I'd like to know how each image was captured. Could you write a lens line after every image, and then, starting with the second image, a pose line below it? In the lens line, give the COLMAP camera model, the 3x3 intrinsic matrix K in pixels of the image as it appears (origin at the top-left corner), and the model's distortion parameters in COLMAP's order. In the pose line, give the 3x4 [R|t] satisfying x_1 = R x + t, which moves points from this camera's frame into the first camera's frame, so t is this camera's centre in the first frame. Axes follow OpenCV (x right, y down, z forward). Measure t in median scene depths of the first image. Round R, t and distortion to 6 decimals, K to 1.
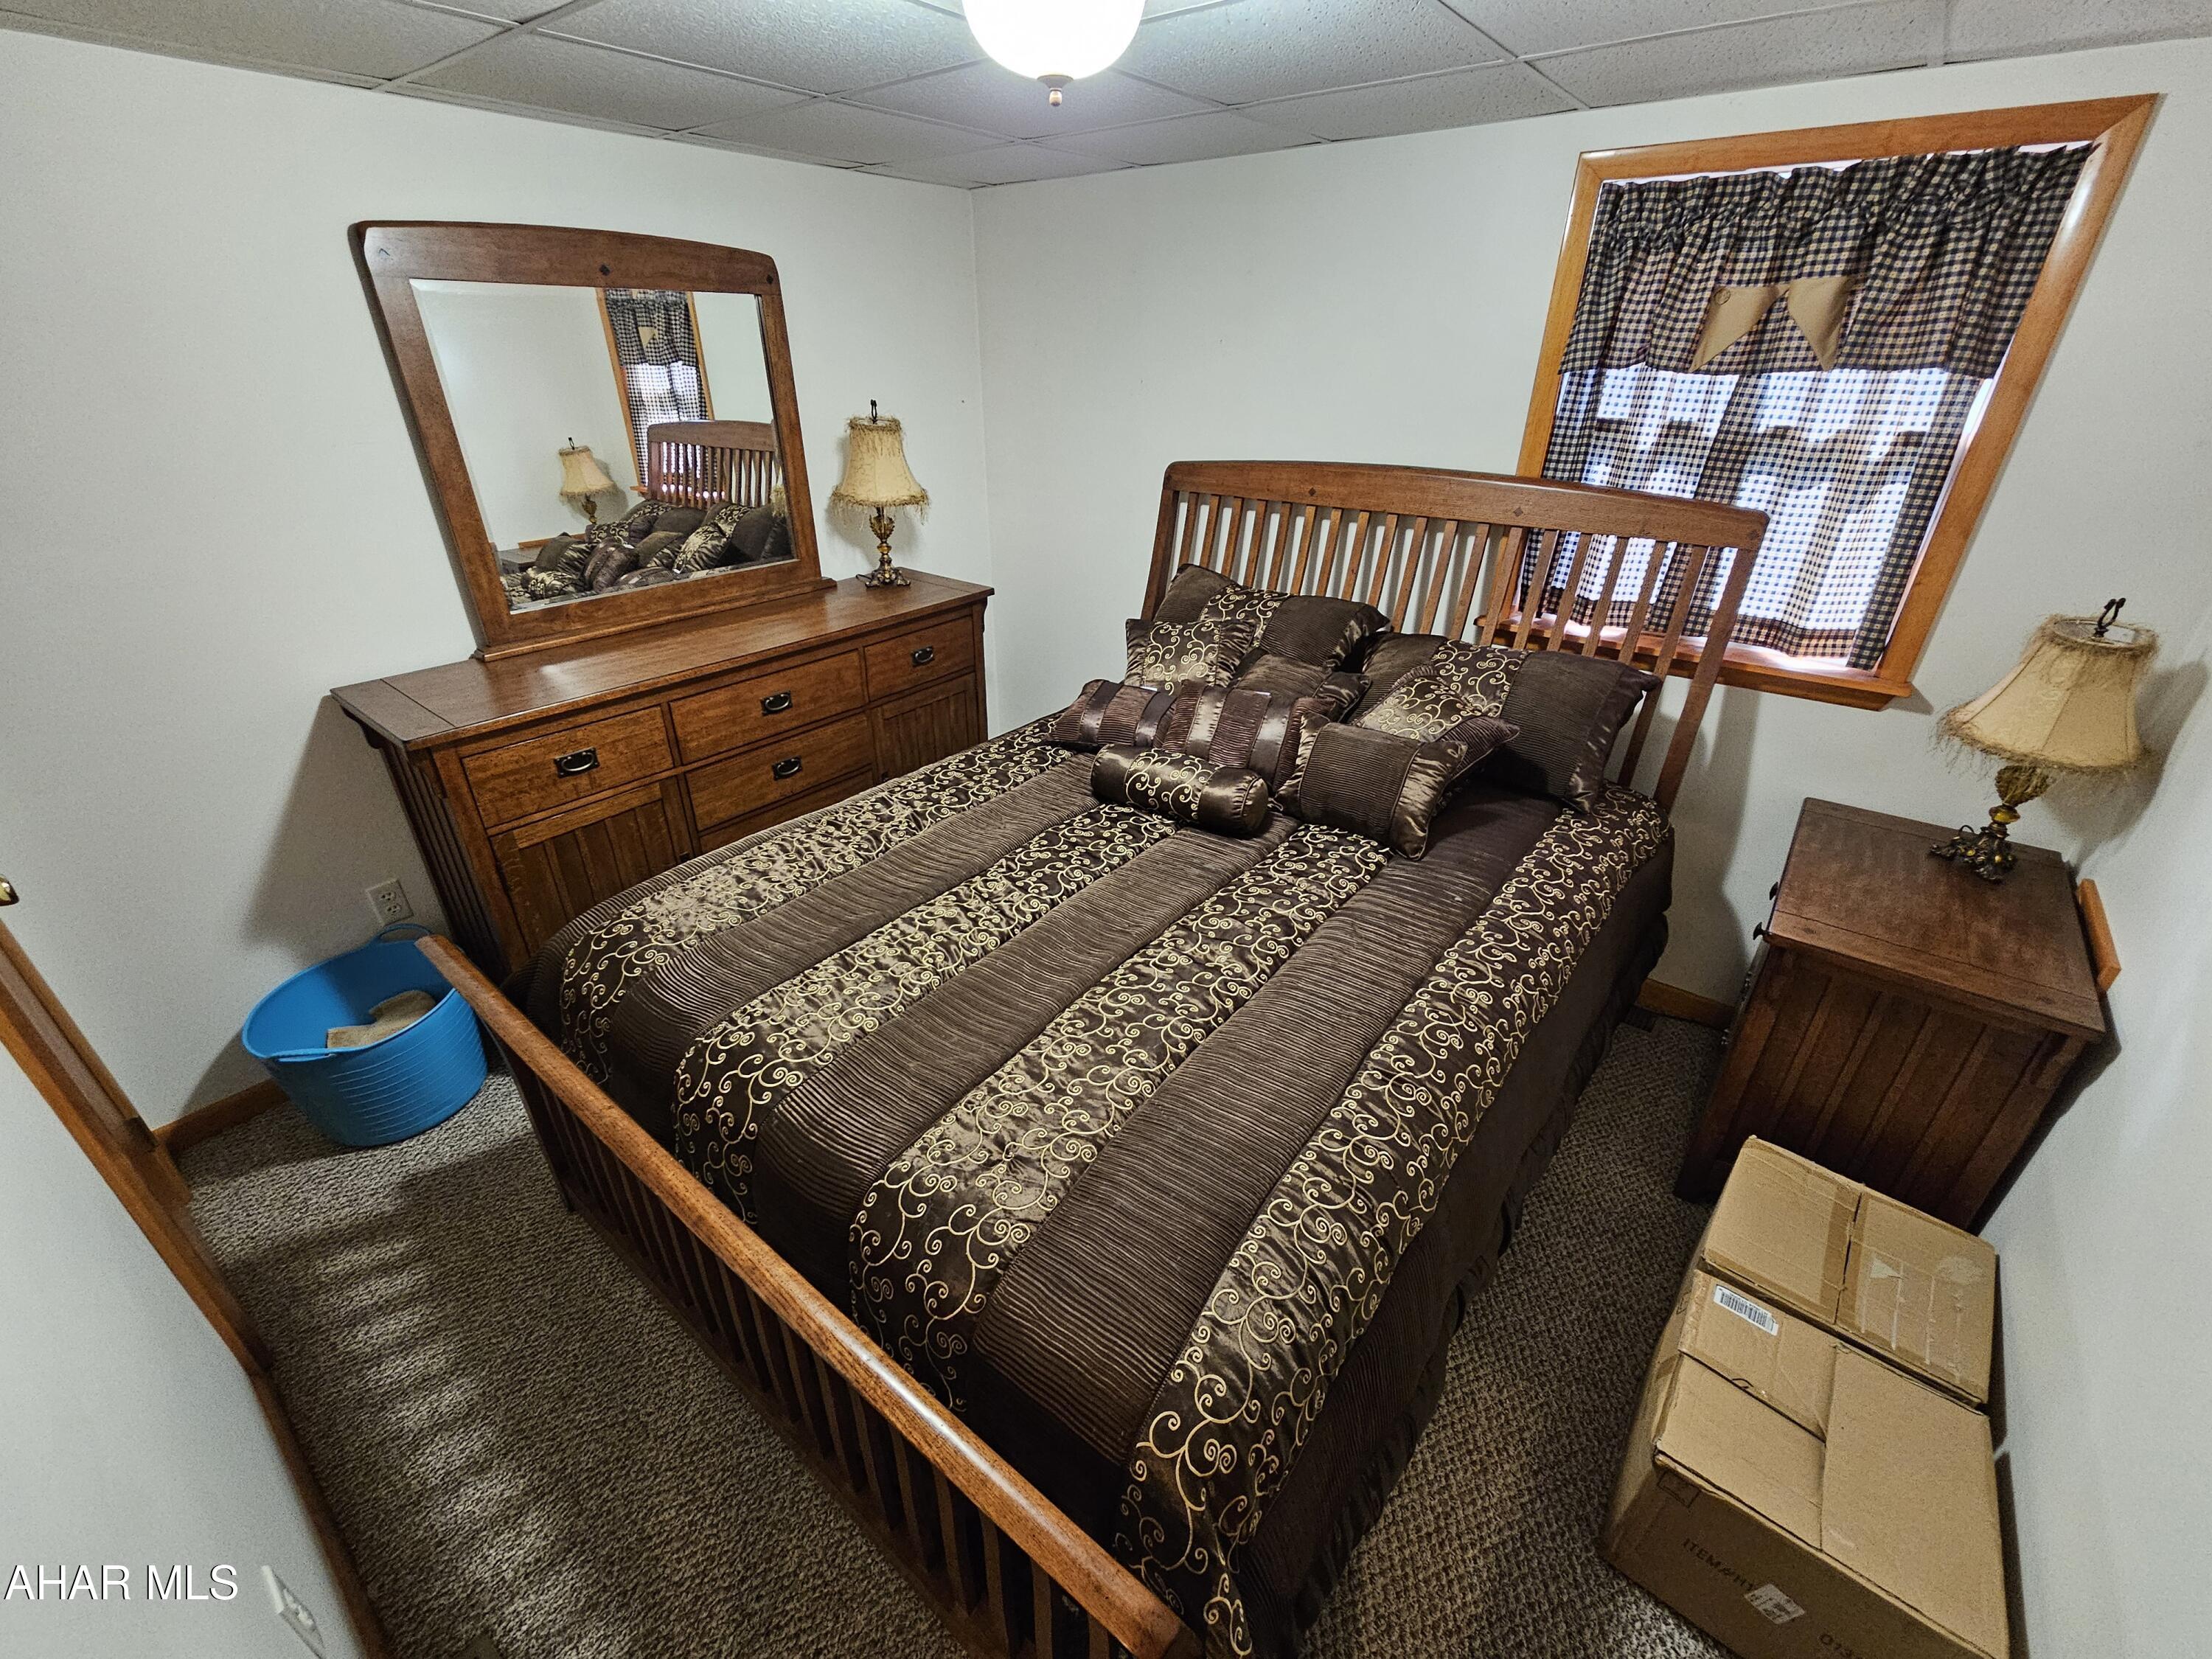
lens RADIAL K [[906.7, 0, 1085.5], [0, 906.7, 826.3], [0, 0, 1]] dist [-0.002248, 0.000075]
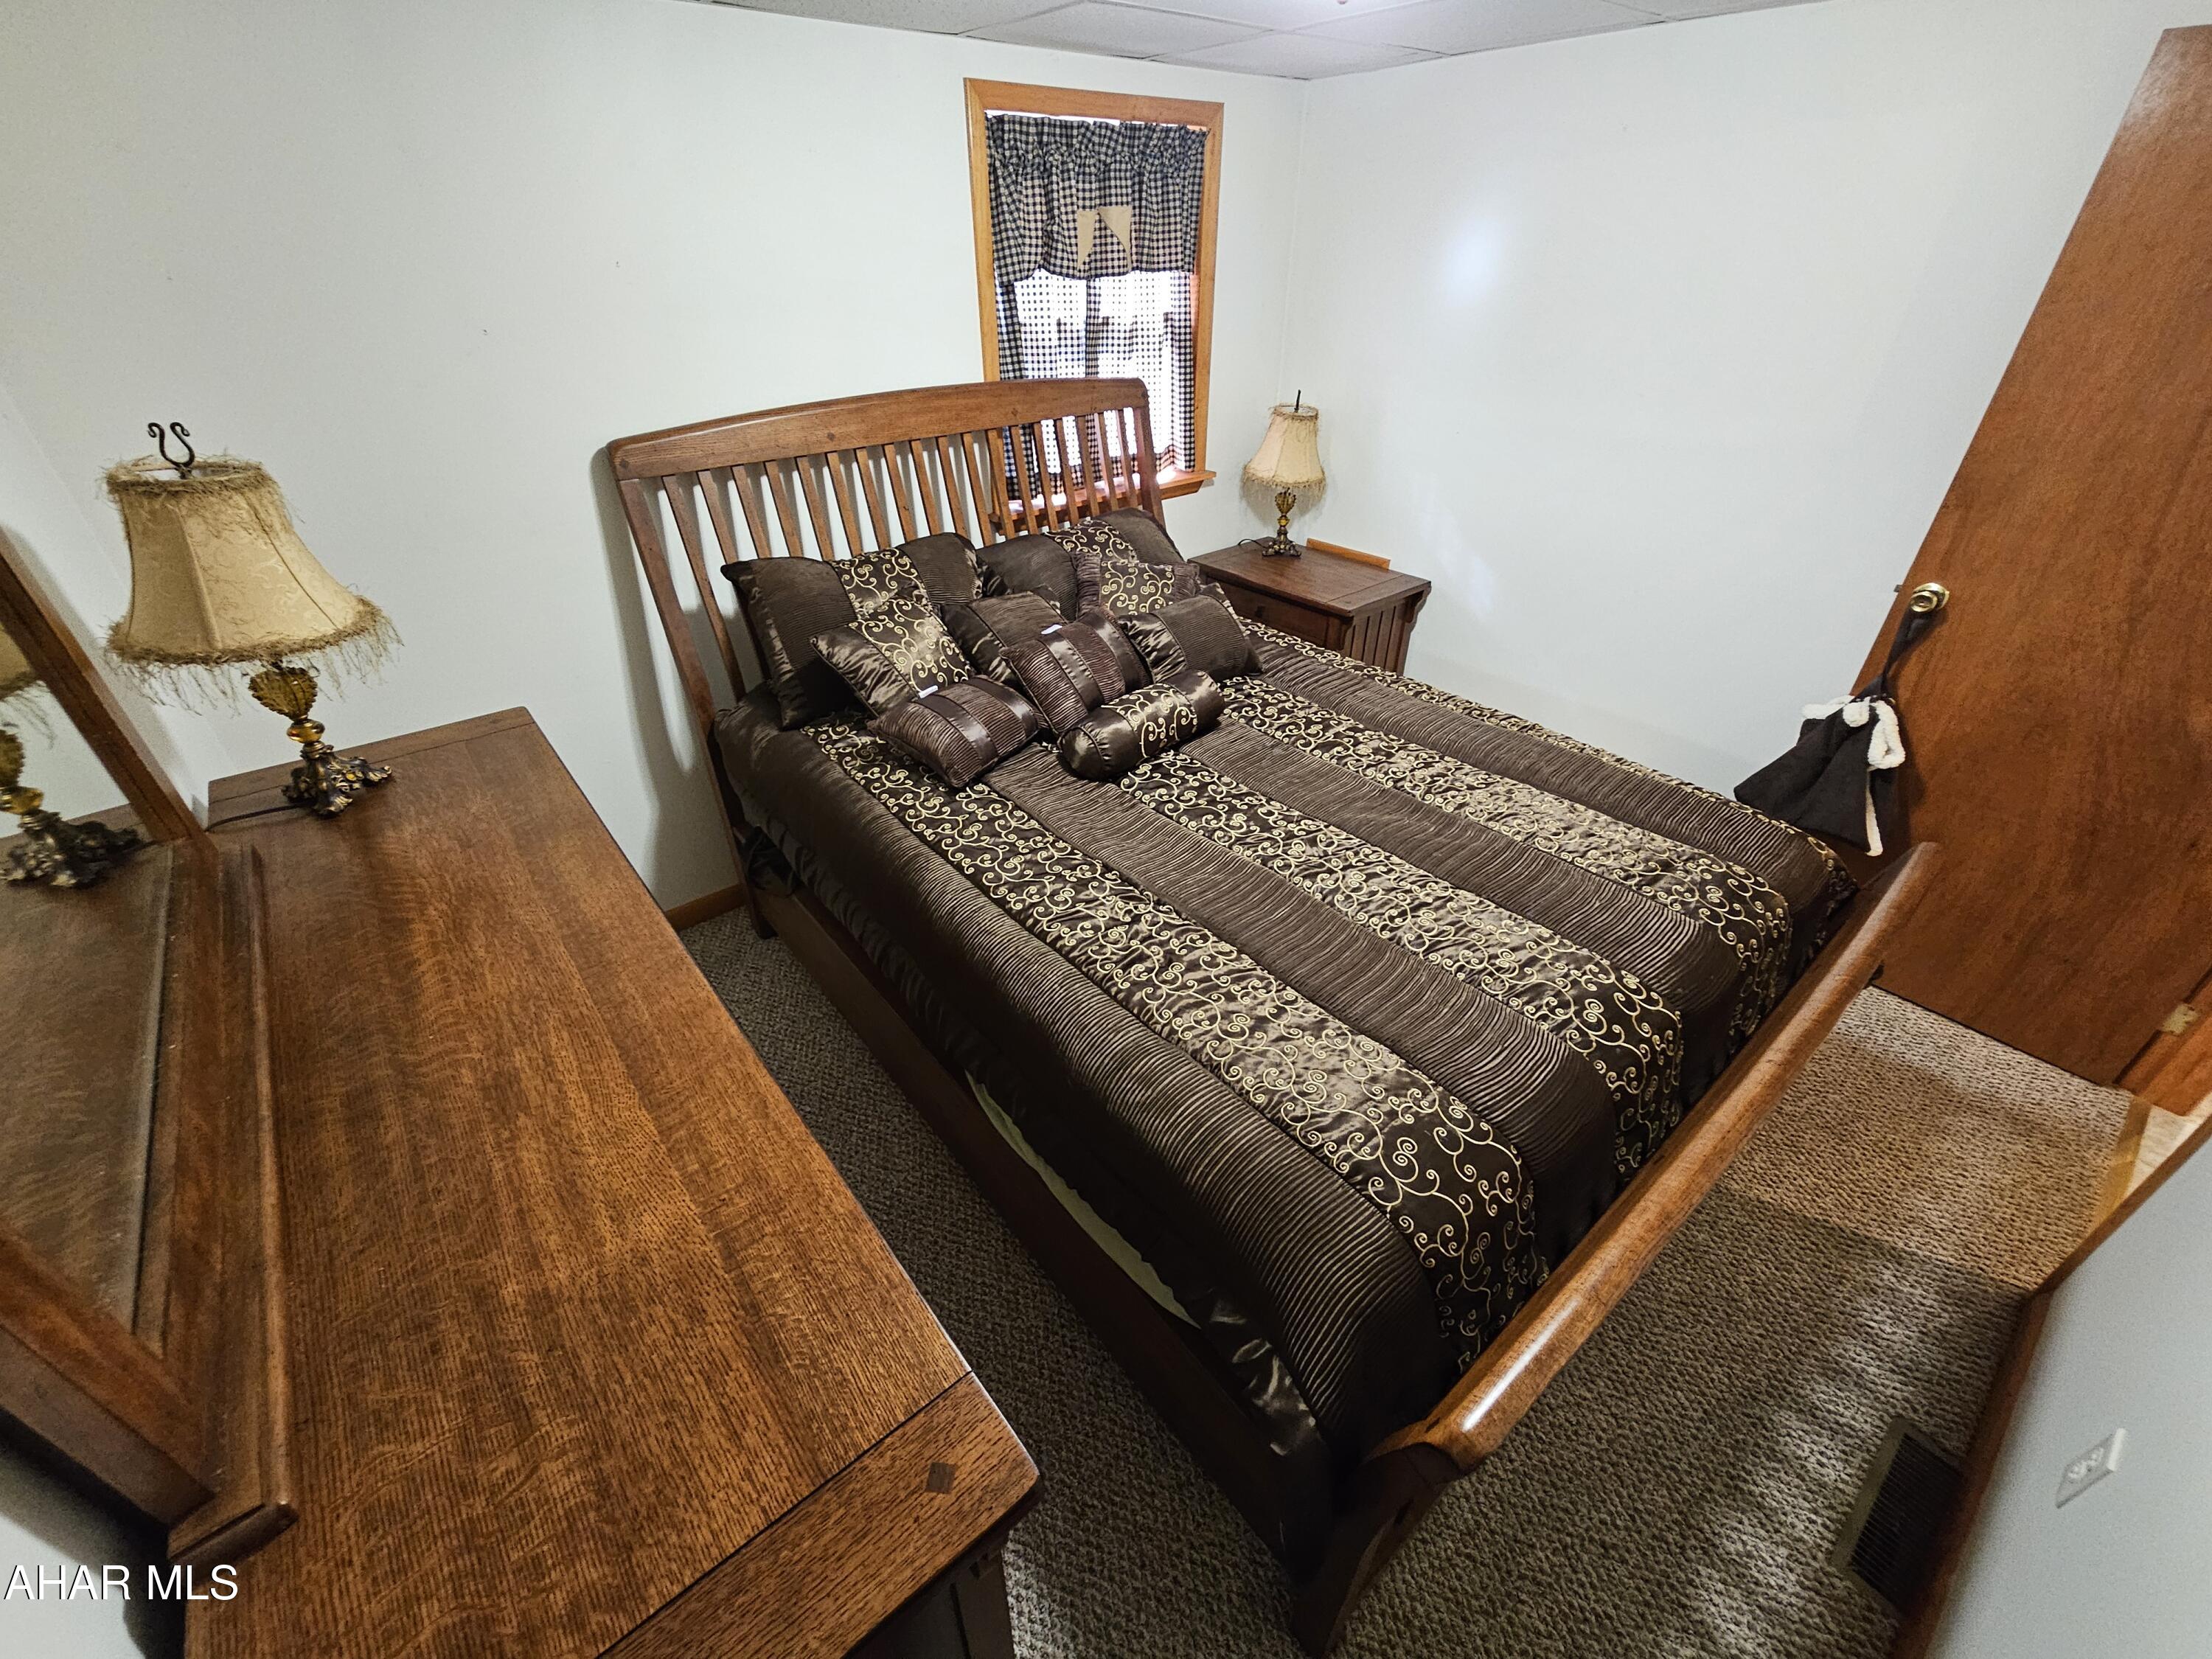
lens RADIAL K [[906.7, 0, 1090.8], [0, 906.7, 834.3], [0, 0, 1]] dist [-0.002248, 0.000075]
pose [[0.202397, -0.536404, 0.819333, -0.816766], [0.469550, 0.787361, 0.399482, -0.384823], [-0.859394, 0.303863, 0.411228, 0.692307]]
